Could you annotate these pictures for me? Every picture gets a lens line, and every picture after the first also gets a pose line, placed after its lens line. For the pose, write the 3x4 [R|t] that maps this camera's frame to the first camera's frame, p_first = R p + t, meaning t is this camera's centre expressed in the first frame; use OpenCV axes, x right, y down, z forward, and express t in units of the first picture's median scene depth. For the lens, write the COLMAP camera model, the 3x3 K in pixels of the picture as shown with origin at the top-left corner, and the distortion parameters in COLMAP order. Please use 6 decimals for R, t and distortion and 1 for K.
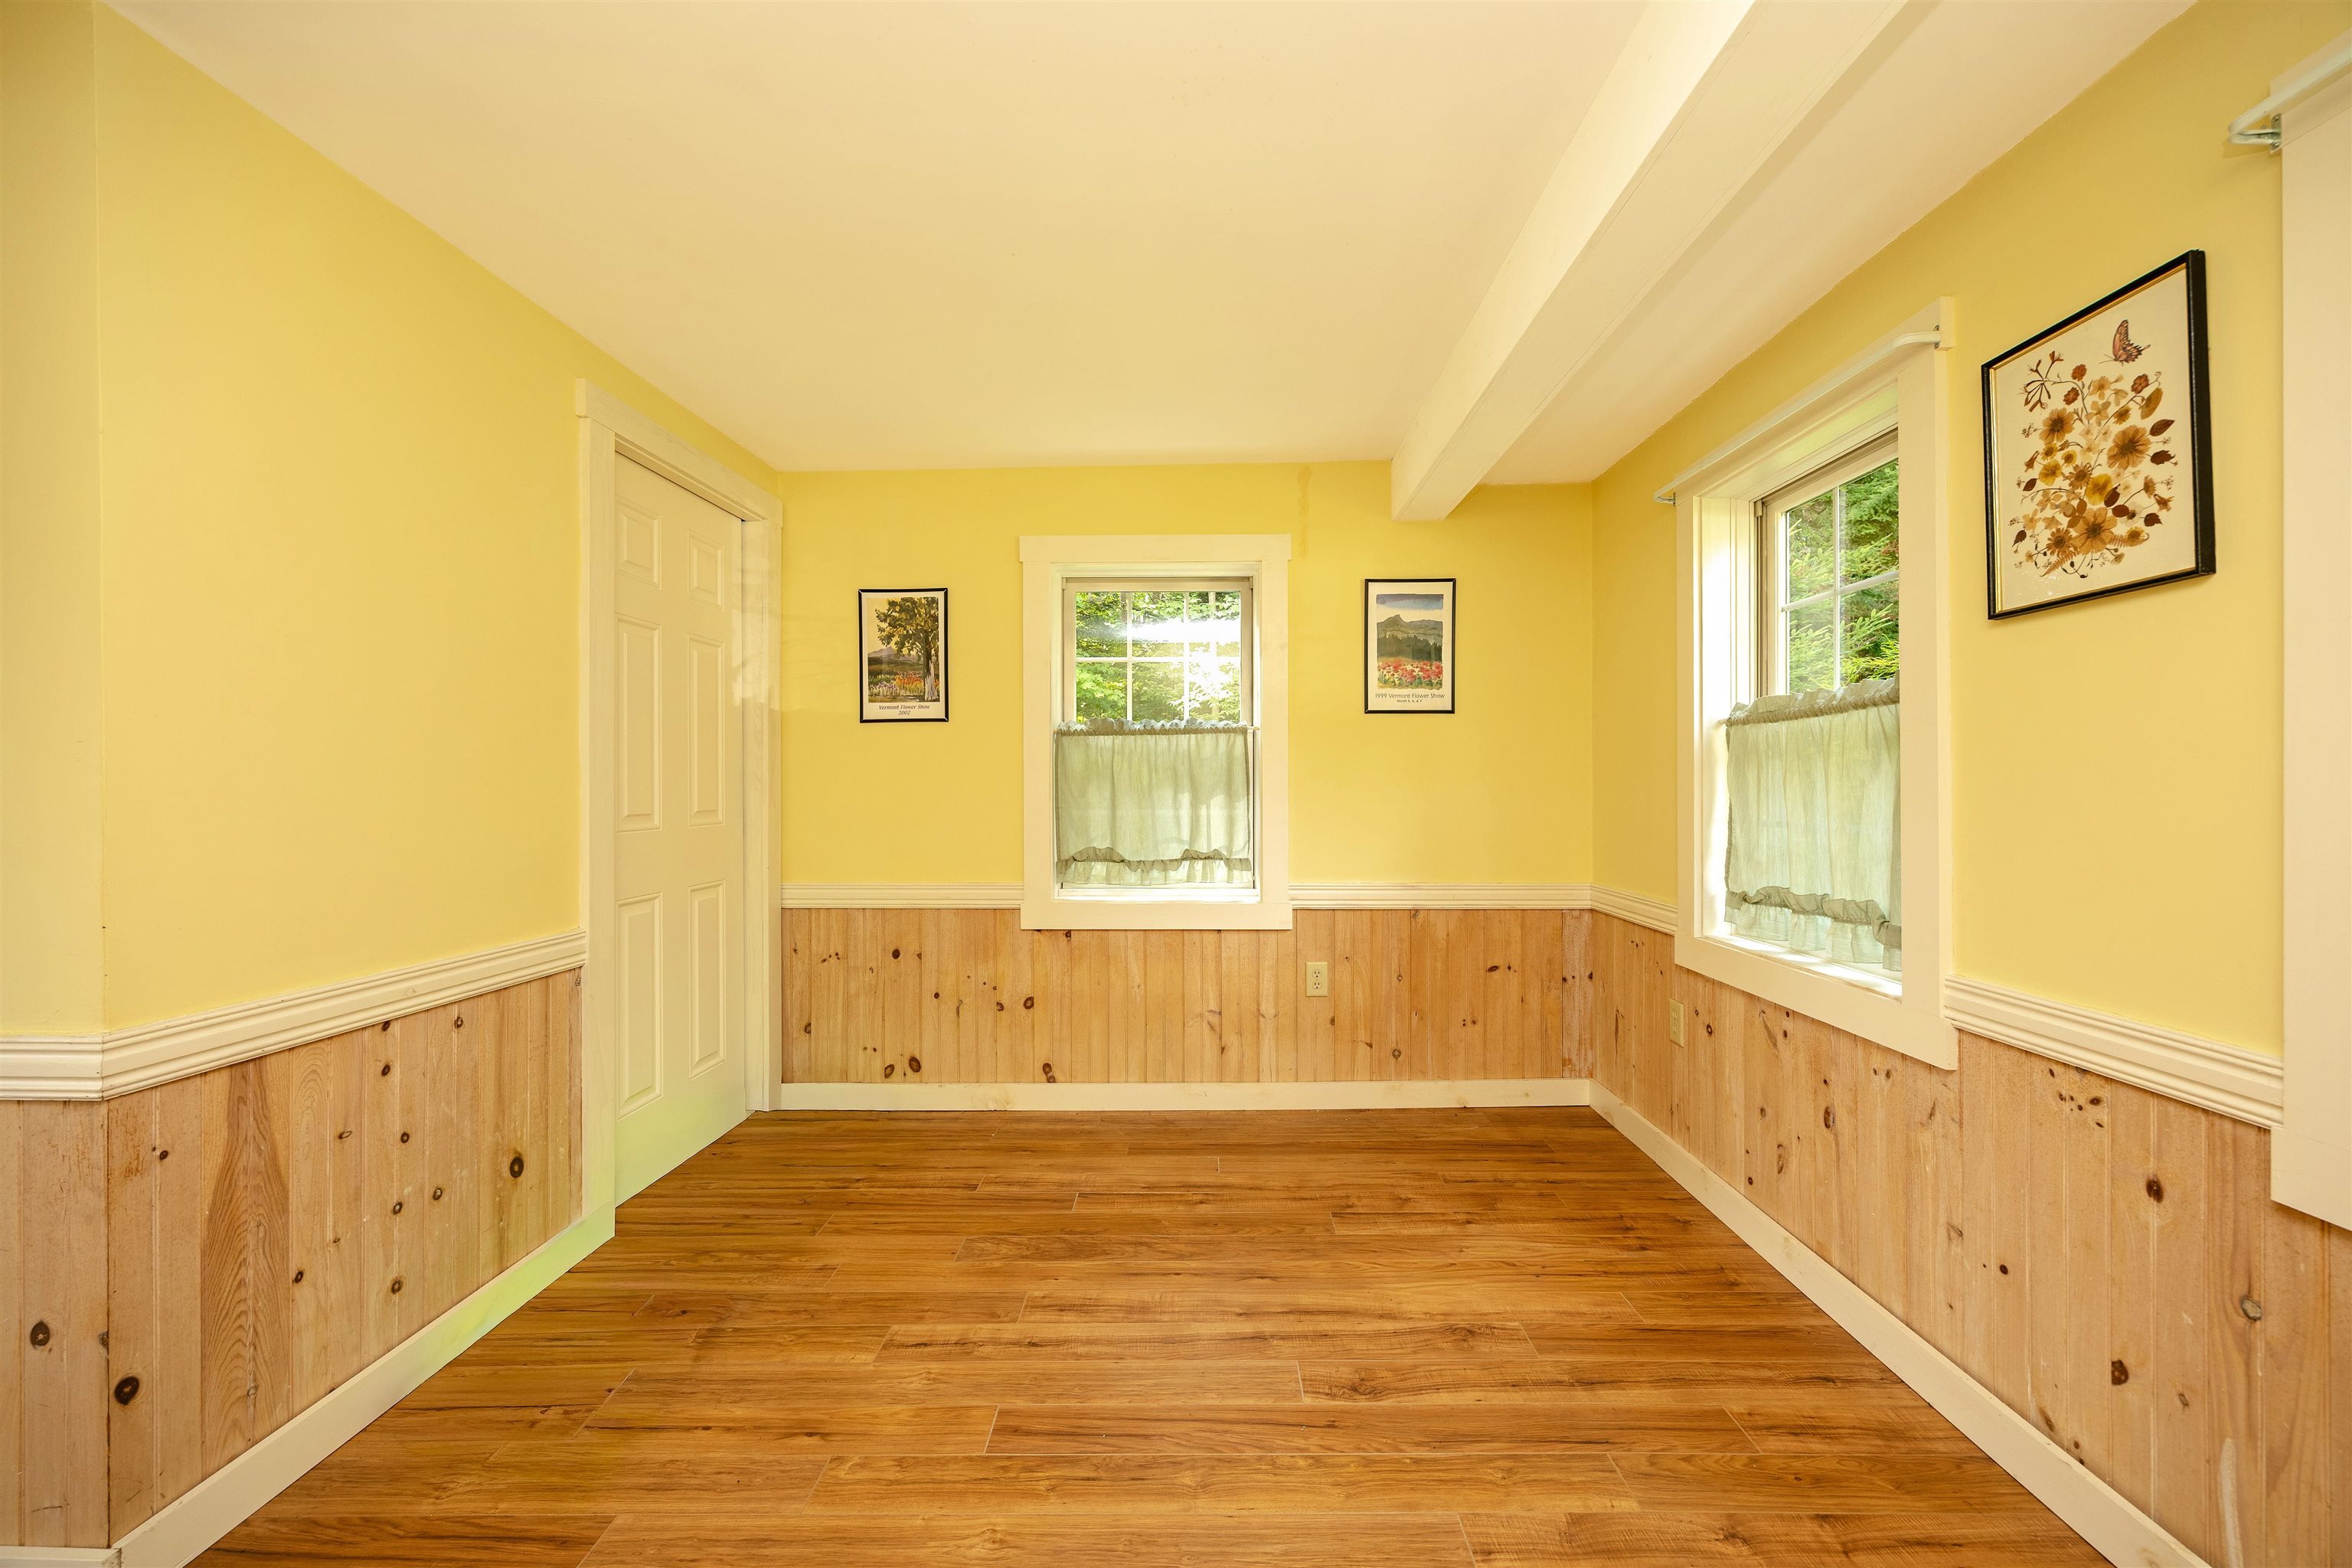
lens RADIAL K [[902.6, 0, 1208.6], [0, 902.6, 783.0], [0, 0, 1]] dist [-0.004269, 0.000247]
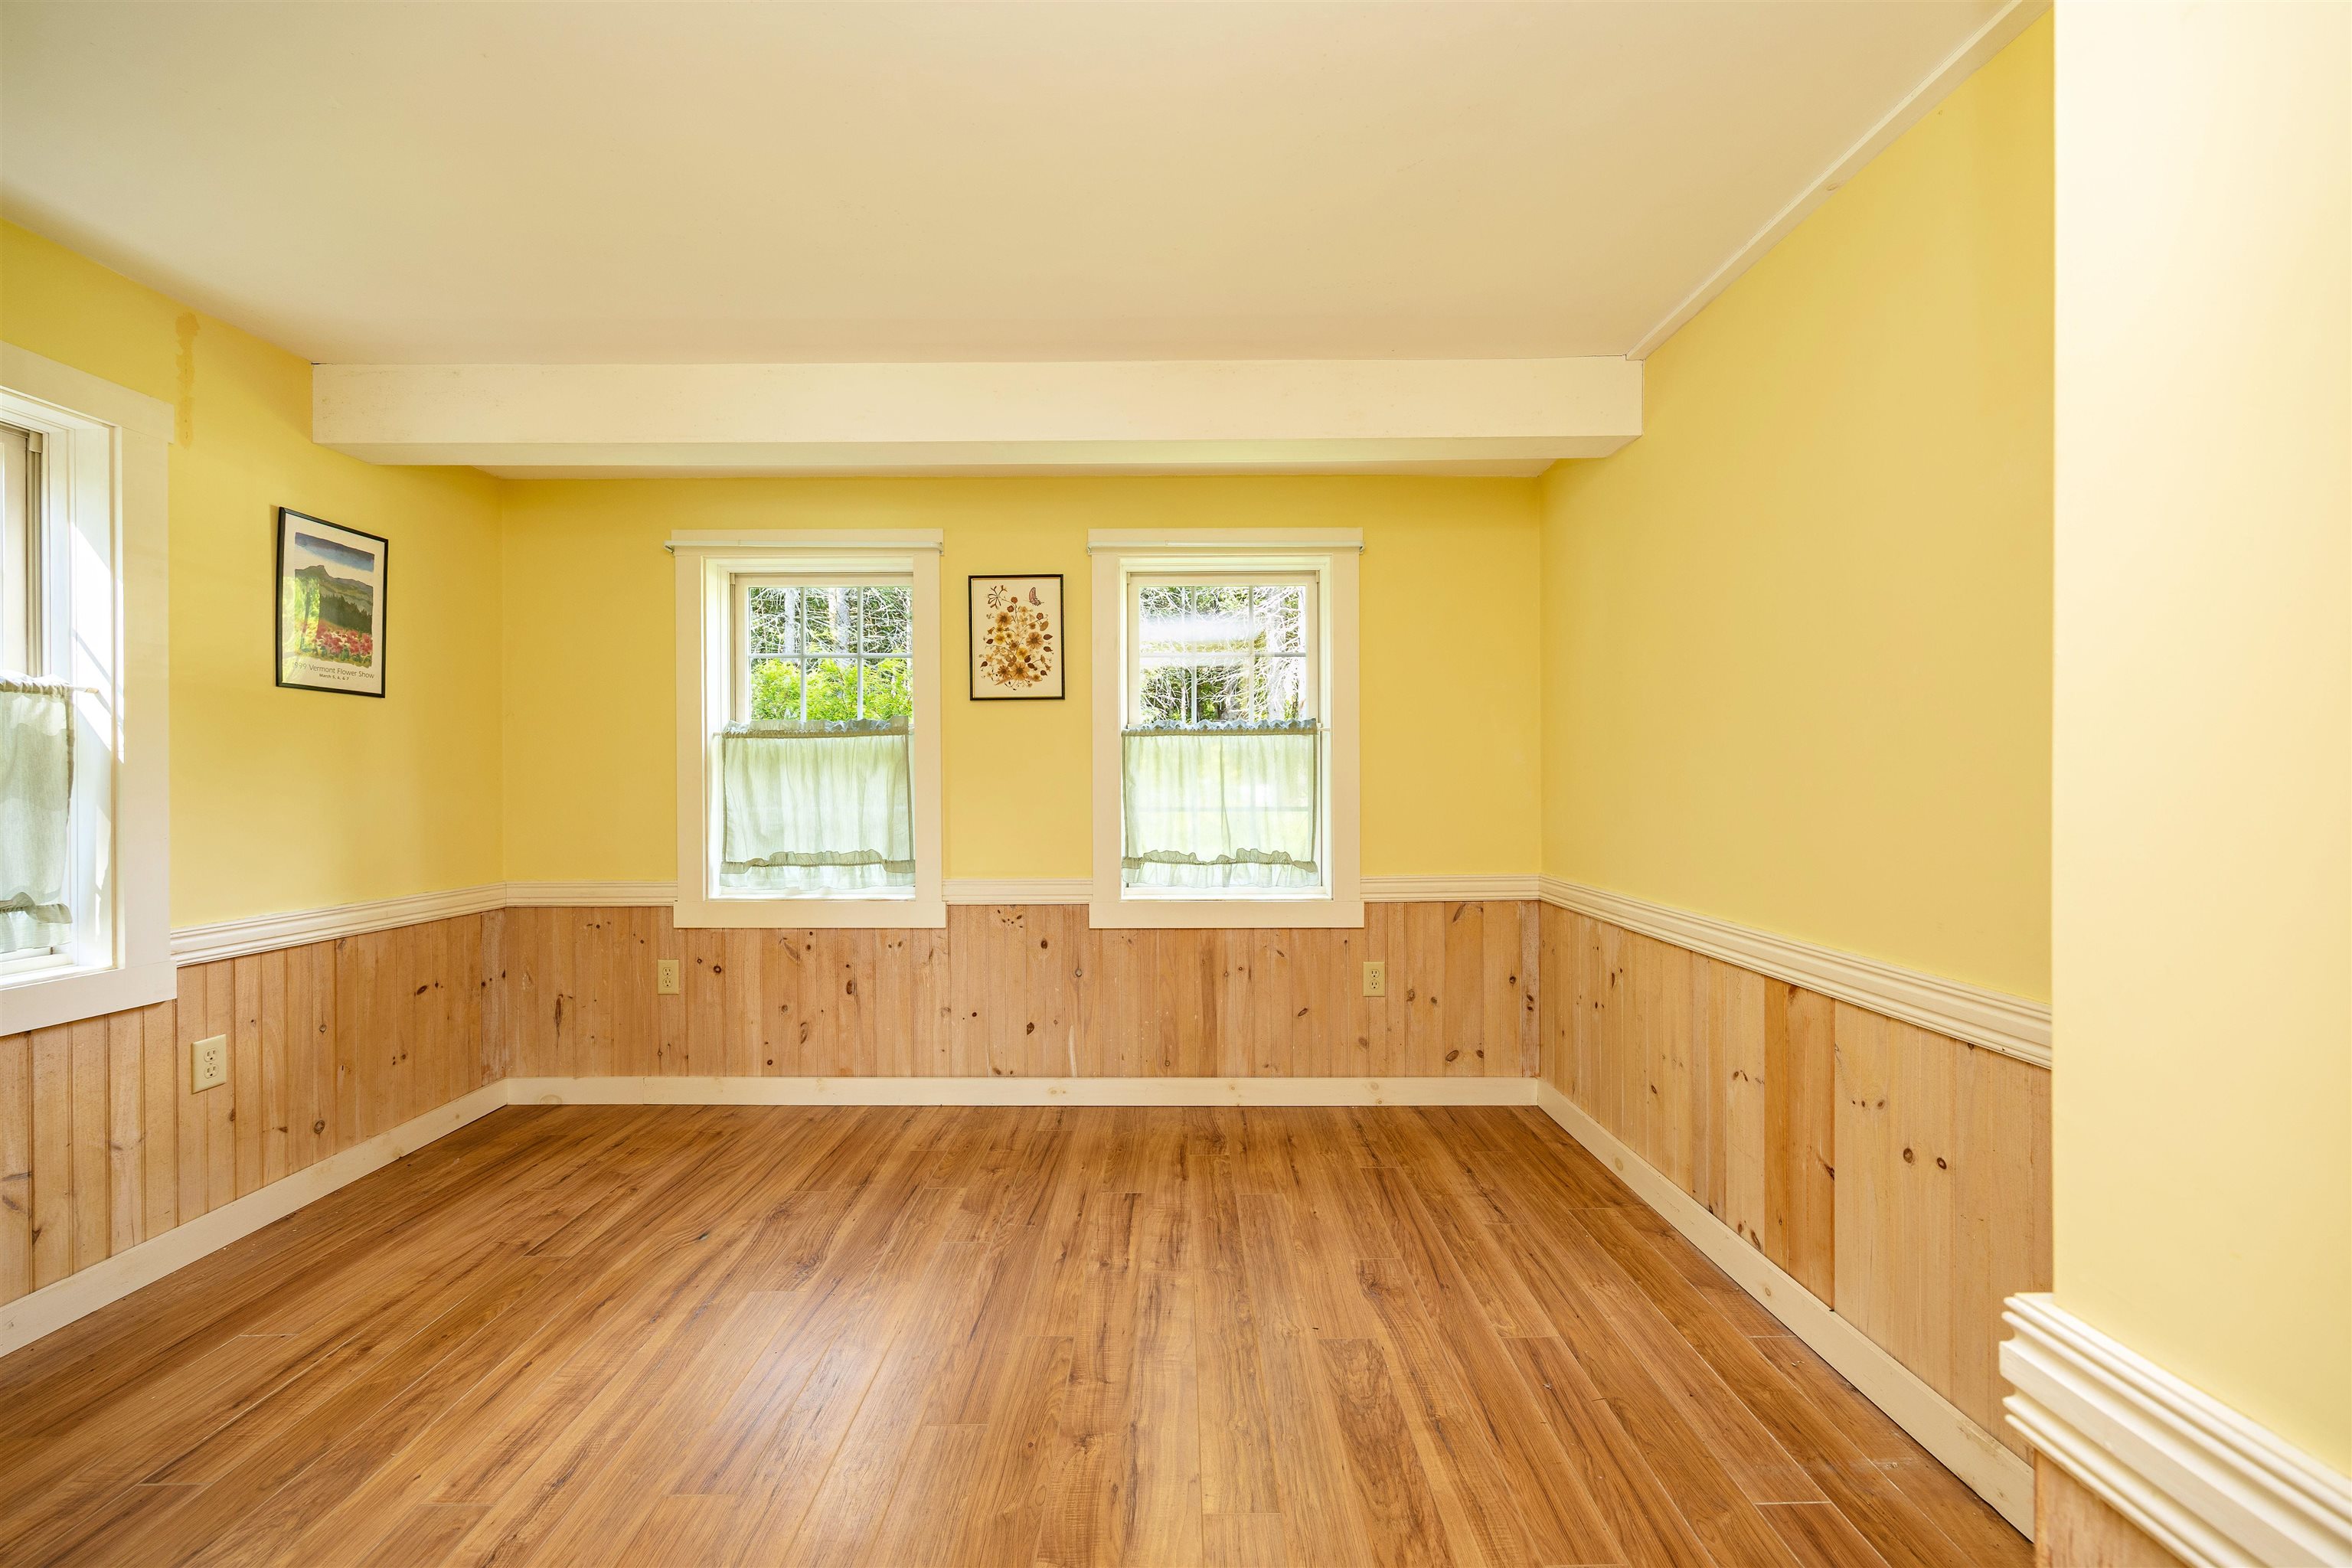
lens RADIAL K [[902.6, 0, 1159.7], [0, 902.6, 787.2], [0, 0, 1]] dist [-0.004269, 0.000247]
pose [[-0.004312, 0.000678, 0.999990, -0.776521], [0.003384, 0.999994, -0.000664, 0.012654], [-0.999985, 0.003381, -0.004314, 0.374988]]
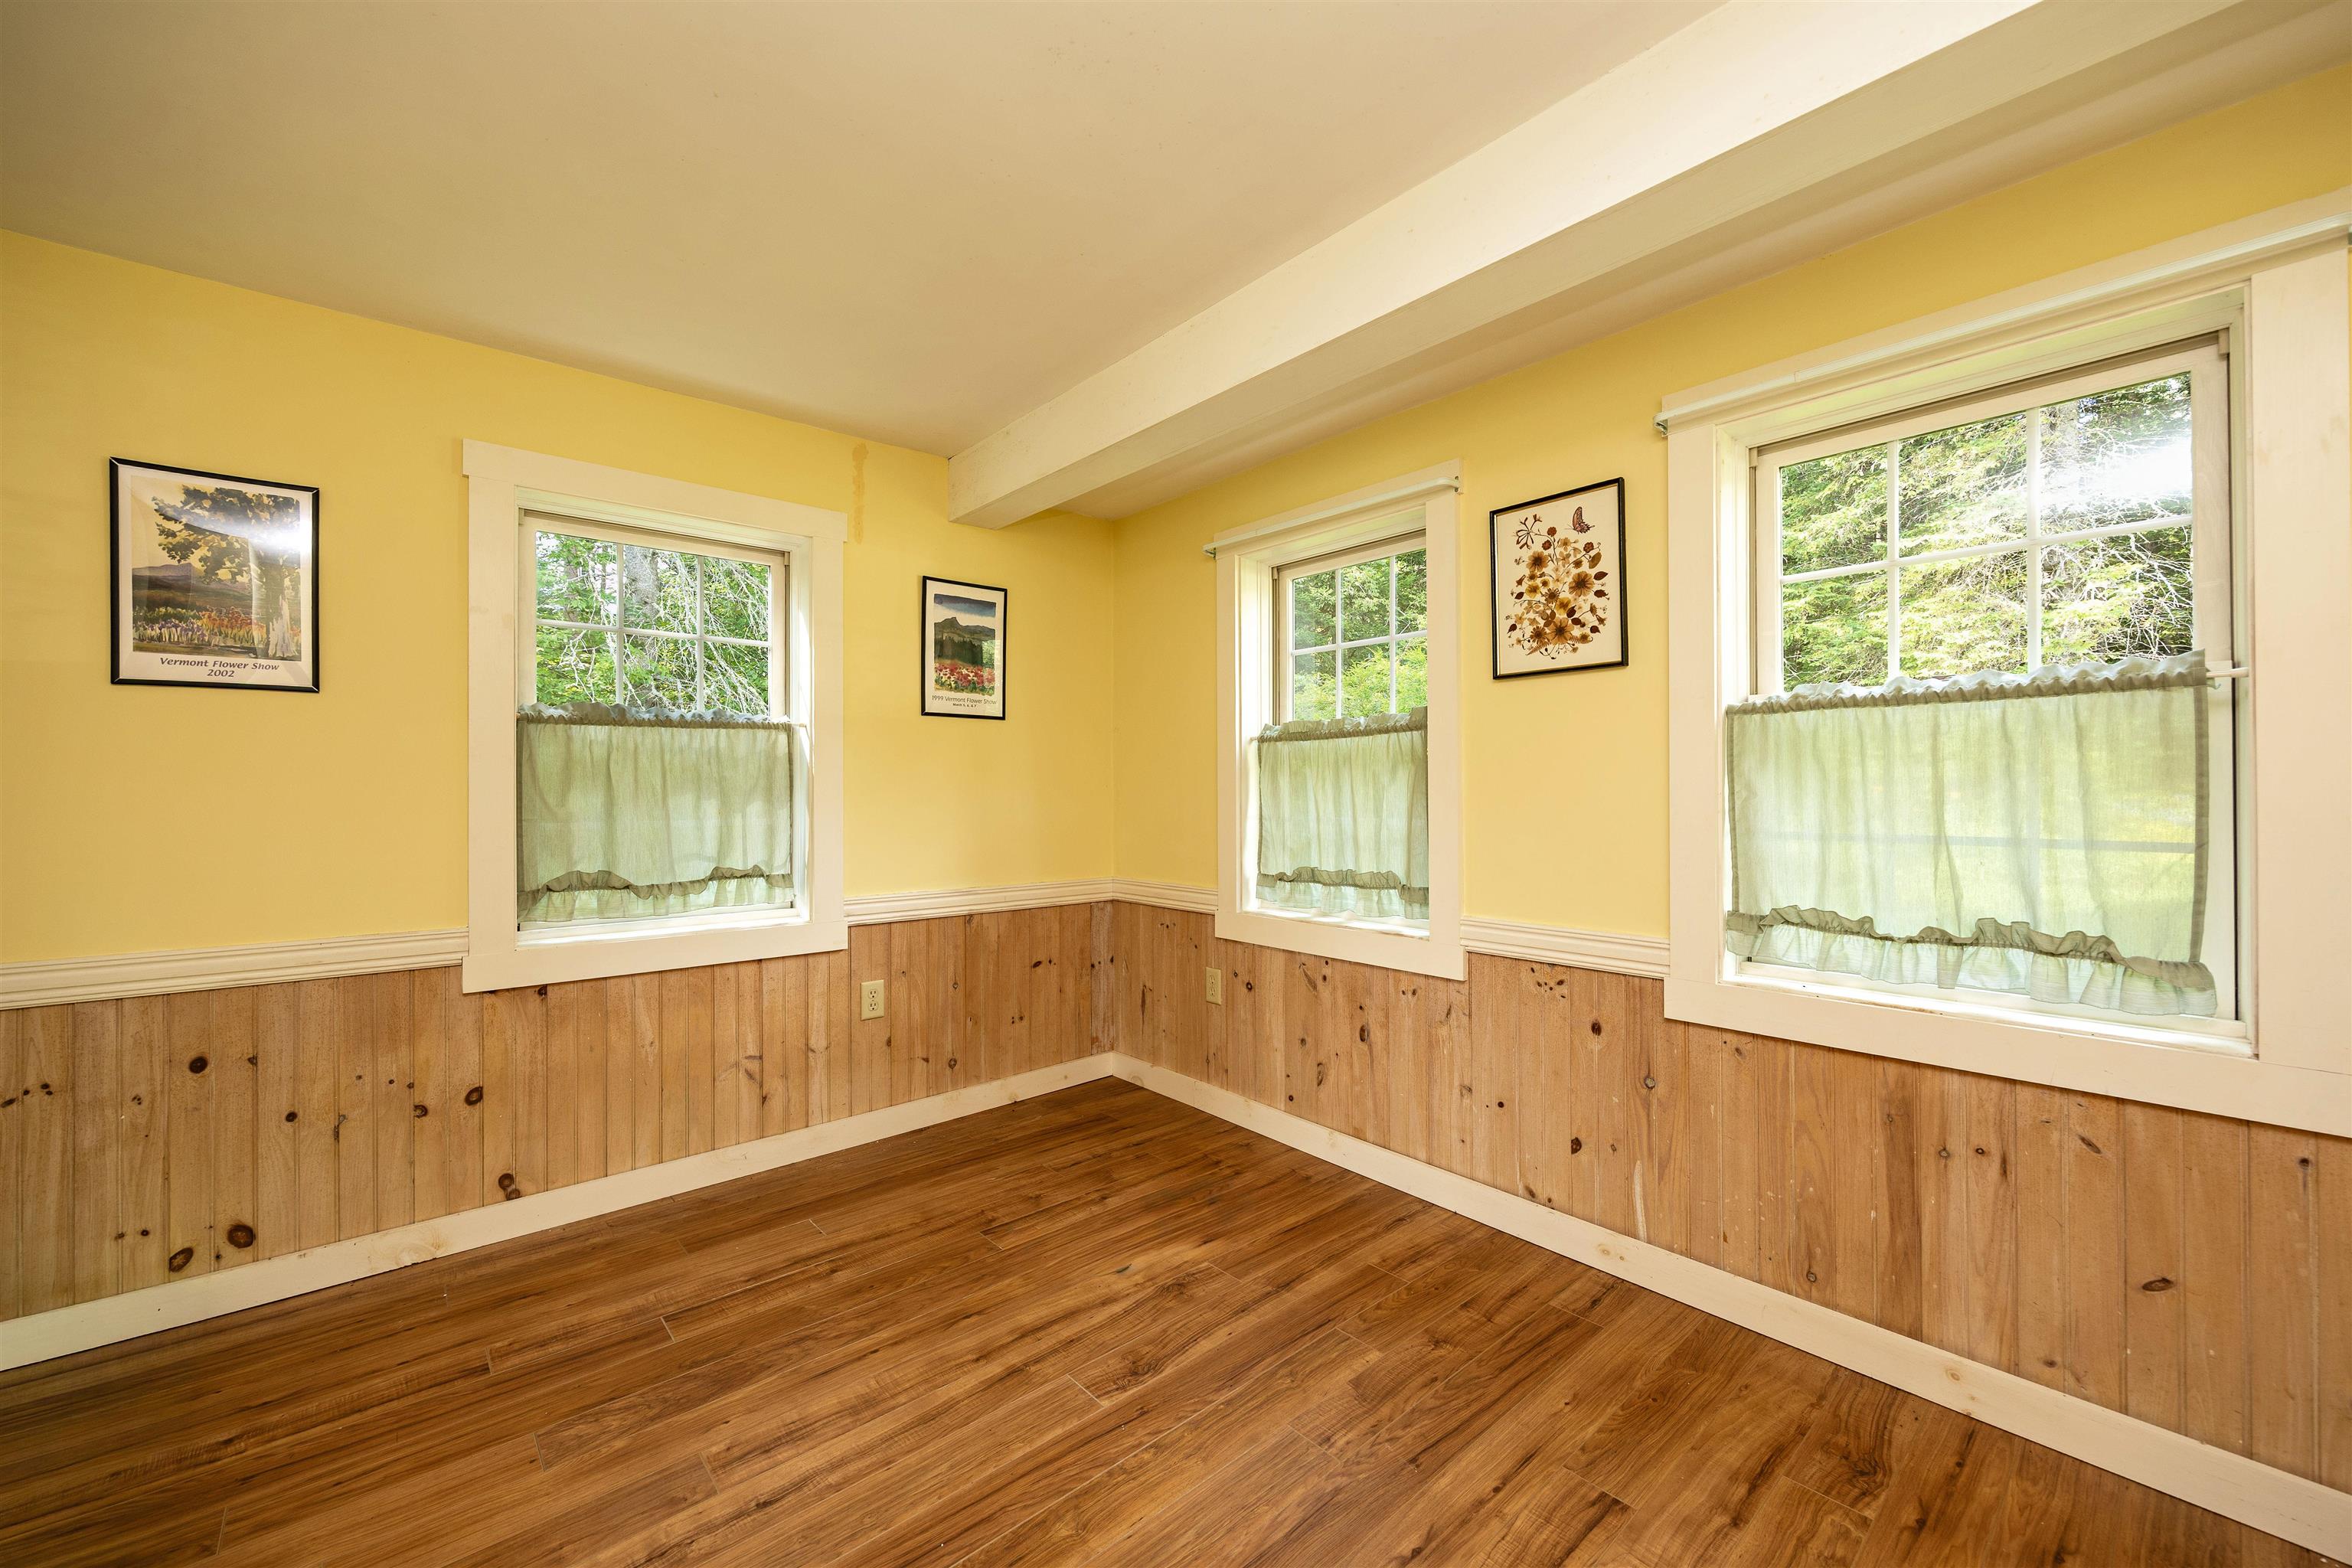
lens RADIAL K [[902.6, 0, 1179.4], [0, 902.6, 783.4], [0, 0, 1]] dist [-0.004269, 0.000247]
pose [[0.747502, 0.004485, 0.664245, -0.352281], [0.000171, 0.999976, -0.006945, 0.003514], [-0.664260, 0.005305, 0.747483, 0.138730]]
